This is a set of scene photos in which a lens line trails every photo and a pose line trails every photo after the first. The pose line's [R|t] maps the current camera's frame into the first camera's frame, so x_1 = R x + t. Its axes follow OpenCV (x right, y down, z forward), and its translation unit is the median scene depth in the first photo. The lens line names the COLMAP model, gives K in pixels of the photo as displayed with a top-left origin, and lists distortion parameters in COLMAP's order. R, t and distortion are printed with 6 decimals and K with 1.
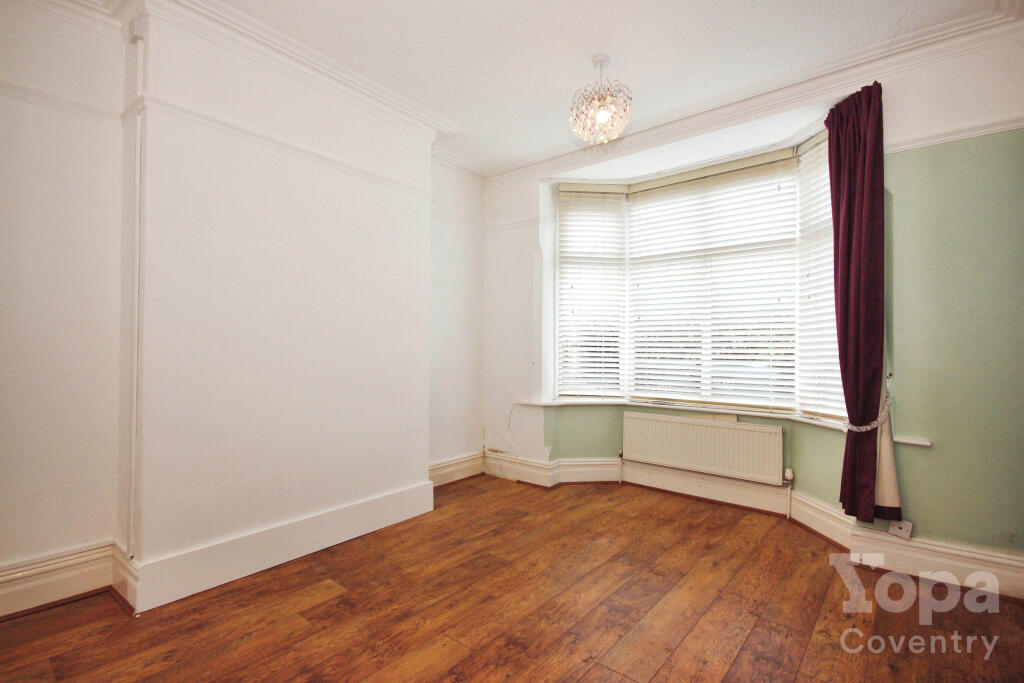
lens RADIAL K [[468.8, 0, 512.0], [0, 468.8, 341.5], [0, 0, 1]] dist [0.000550, 0.000119]
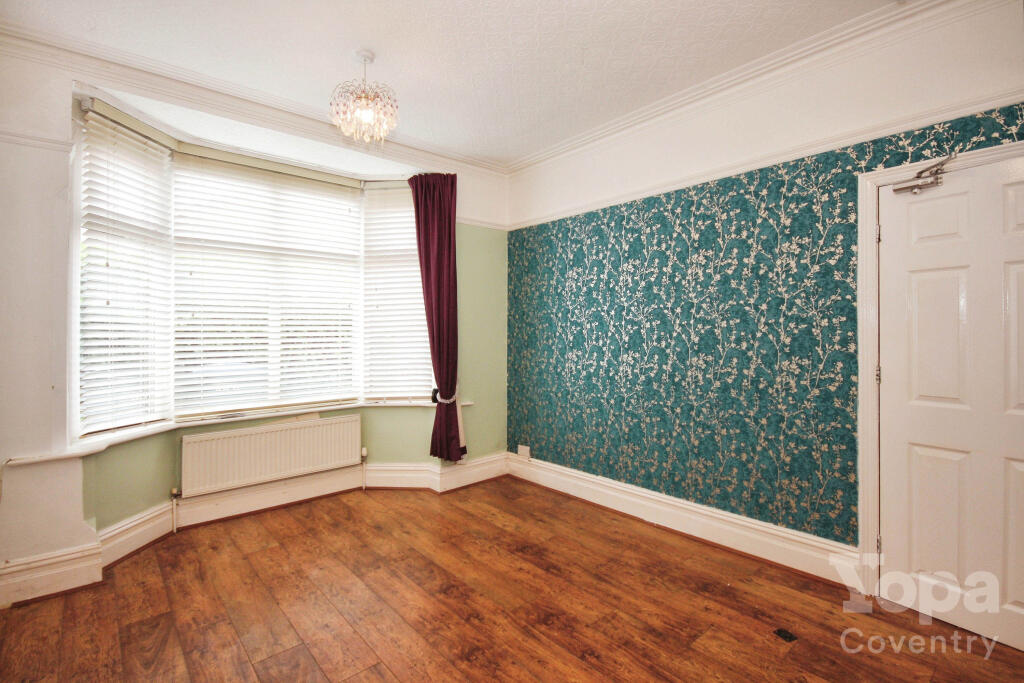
lens RADIAL K [[481.1, 0, 513.9], [0, 481.1, 333.1], [0, 0, 1]] dist [-0.001884, -0.000845]
pose [[0.146437, -0.006191, 0.989201, -0.553469], [0.000107, 0.999981, 0.006243, -0.029649], [-0.989220, -0.000808, 0.146435, 0.419731]]
